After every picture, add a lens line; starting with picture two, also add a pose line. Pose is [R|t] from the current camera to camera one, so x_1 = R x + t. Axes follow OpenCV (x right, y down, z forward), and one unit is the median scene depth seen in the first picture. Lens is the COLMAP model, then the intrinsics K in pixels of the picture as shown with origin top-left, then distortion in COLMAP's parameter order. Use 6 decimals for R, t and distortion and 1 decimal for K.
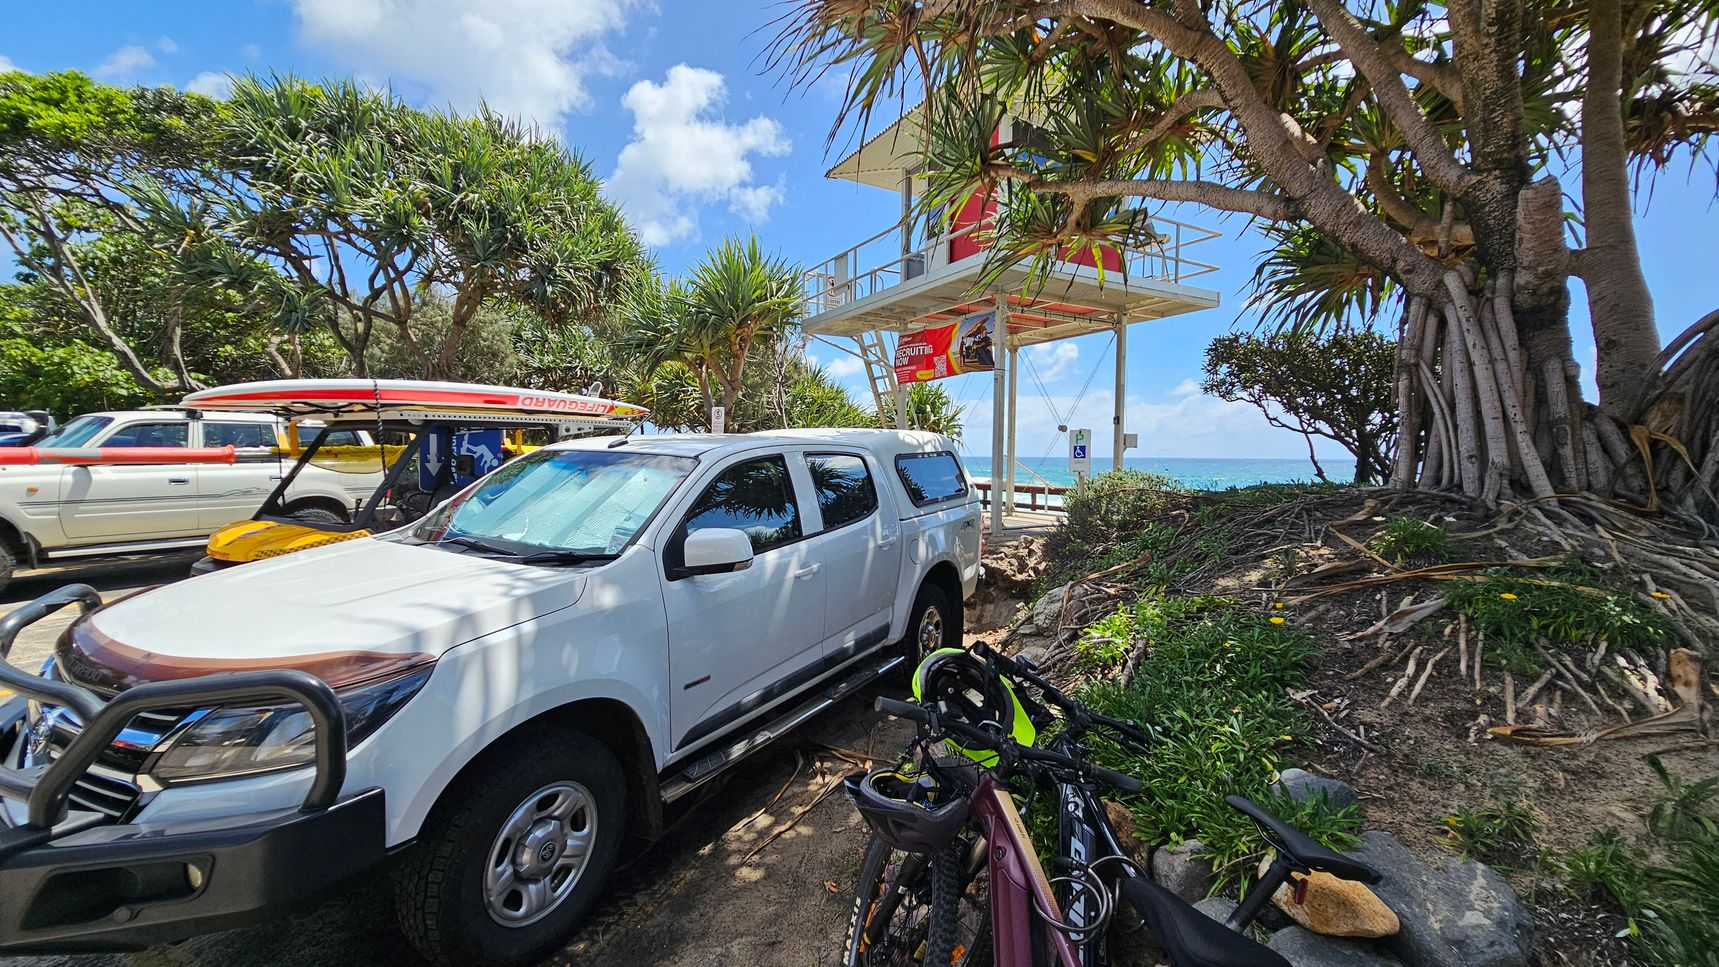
lens RADIAL K [[696.2, 0, 853.9], [0, 696.2, 474.8], [0, 0, 1]] dist [-0.005048, 0.000195]
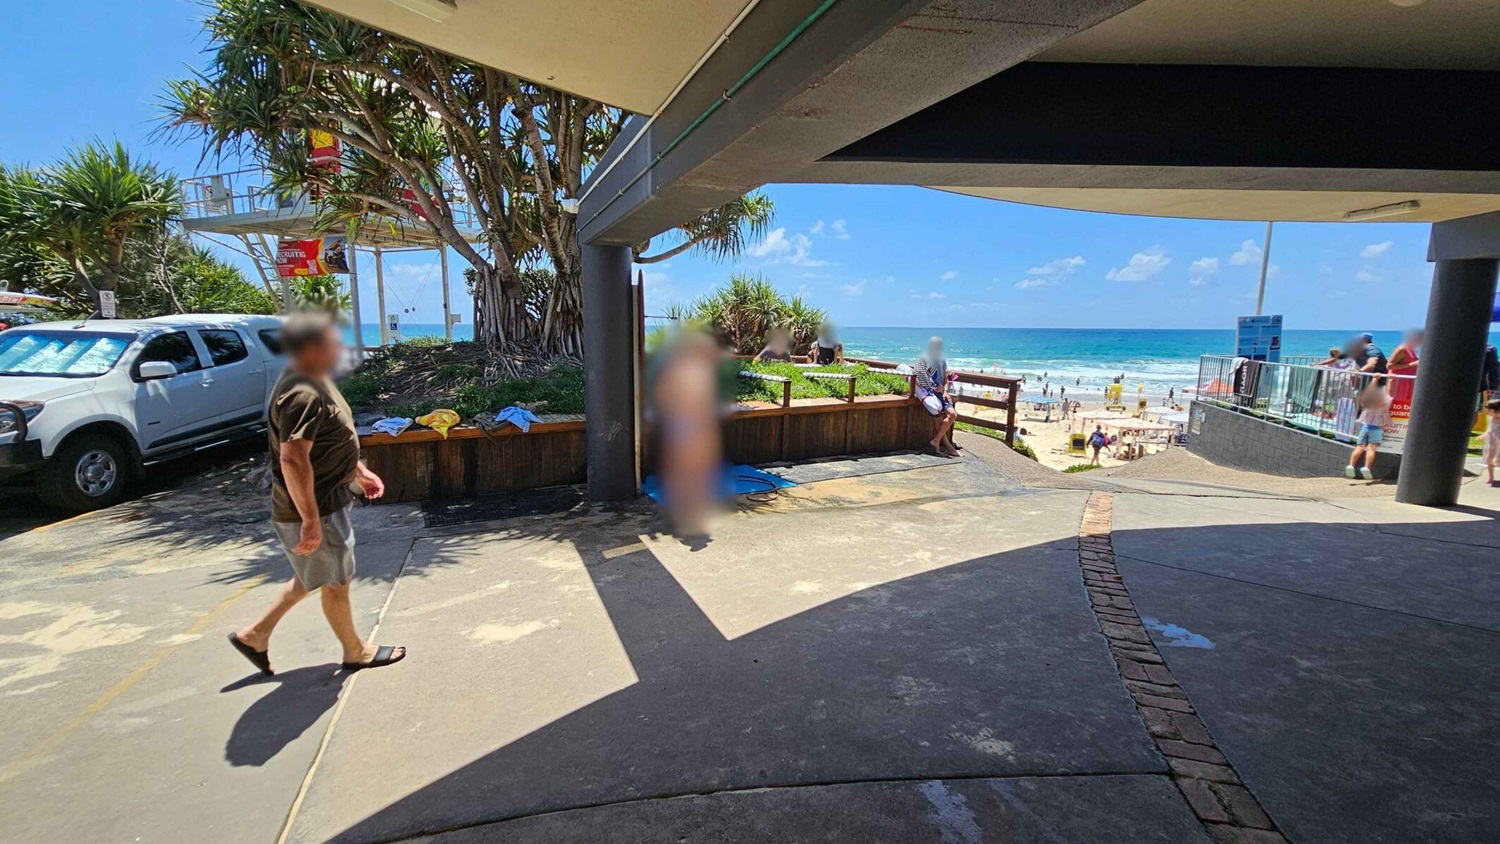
lens RADIAL K [[588.9, 0, 733.0], [0, 588.9, 418.1], [0, 0, 1]] dist [-0.006698, 0.000488]
pose [[0.790834, -0.095948, 0.604464, 0.047130], [0.015473, 0.990454, 0.136974, 0.007163], [-0.611836, -0.098971, 0.784769, -0.597365]]
